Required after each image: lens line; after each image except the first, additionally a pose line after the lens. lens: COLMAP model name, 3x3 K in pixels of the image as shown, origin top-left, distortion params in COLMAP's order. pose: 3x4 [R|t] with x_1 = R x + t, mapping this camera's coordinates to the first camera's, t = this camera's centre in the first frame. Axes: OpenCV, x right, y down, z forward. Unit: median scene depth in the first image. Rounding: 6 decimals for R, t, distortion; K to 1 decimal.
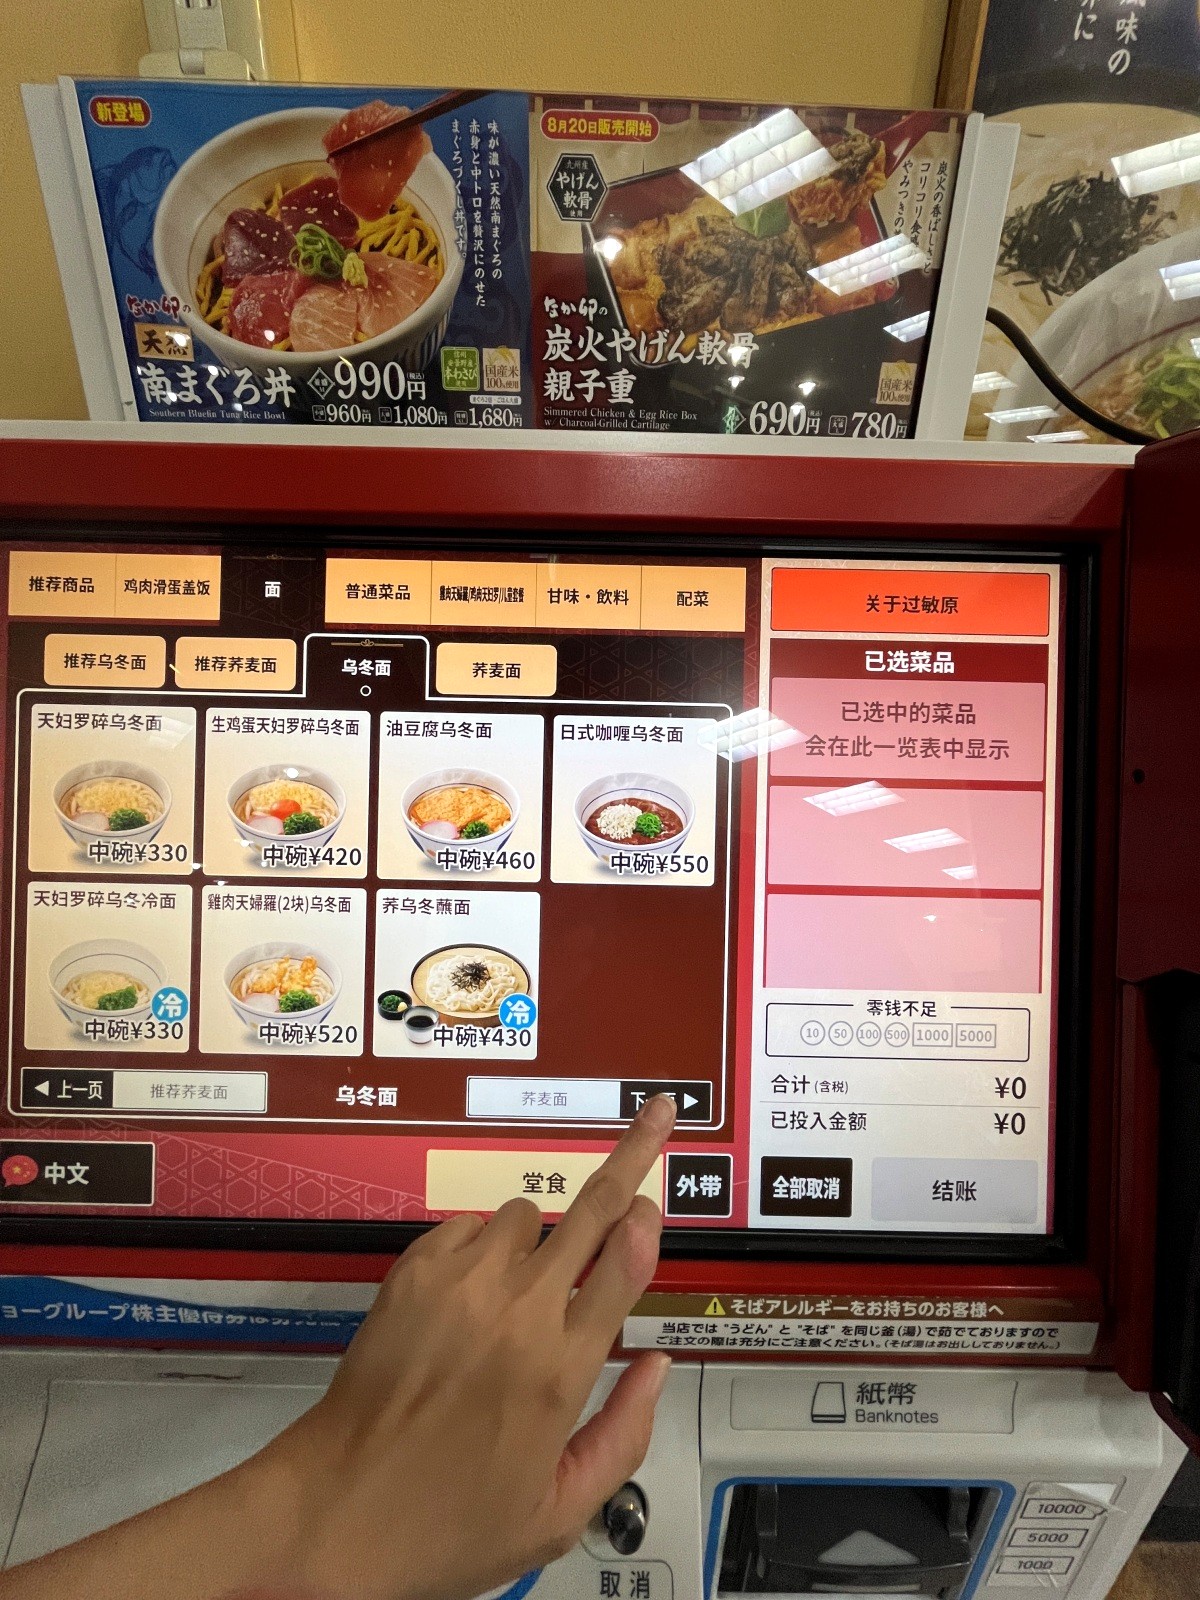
lens RADIAL K [[643.2, 0, 600.7], [0, 643.2, 800.1], [0, 0, 1]] dist [-0.003372, -0.000006]
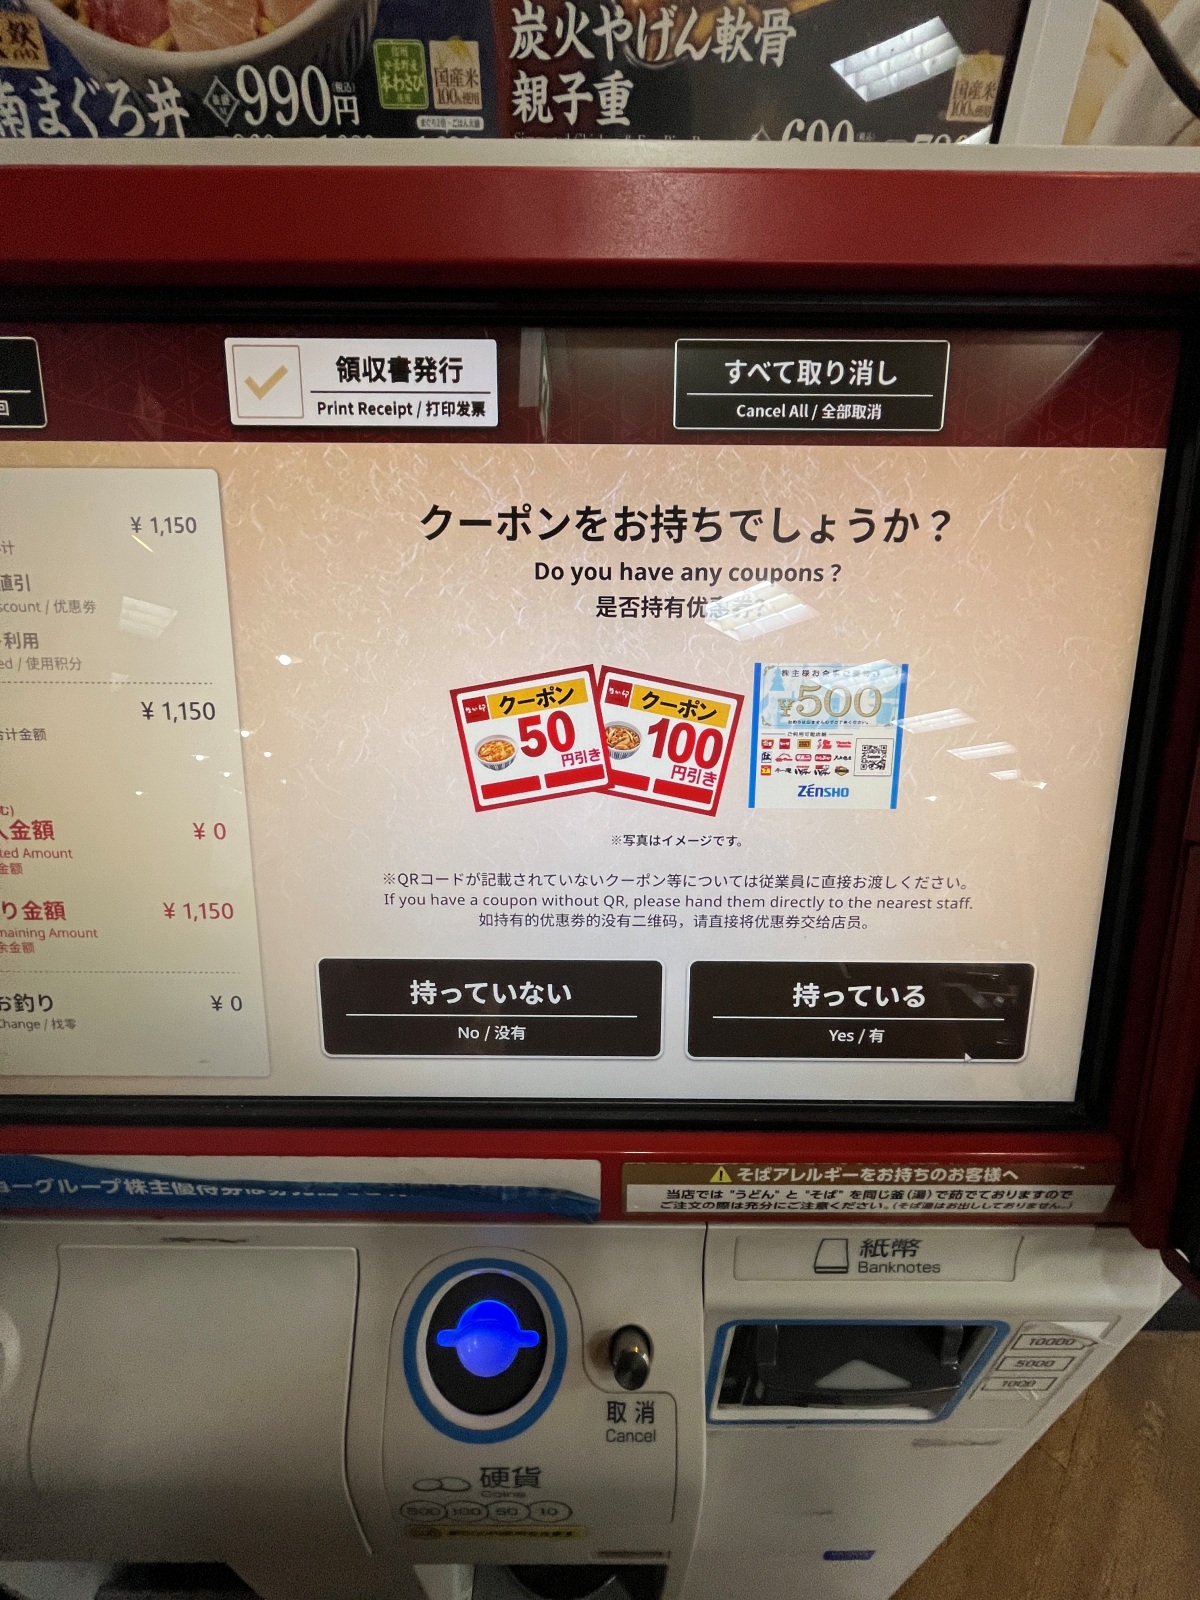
lens RADIAL K [[643.2, 0, 599.5], [0, 643.2, 799.0], [0, 0, 1]] dist [-0.003372, -0.000006]
pose [[0.999831, -0.015383, -0.010071, 0.012012], [0.016885, 0.984990, 0.171781, 0.054113], [0.007277, -0.171922, 0.985084, 0.127744]]
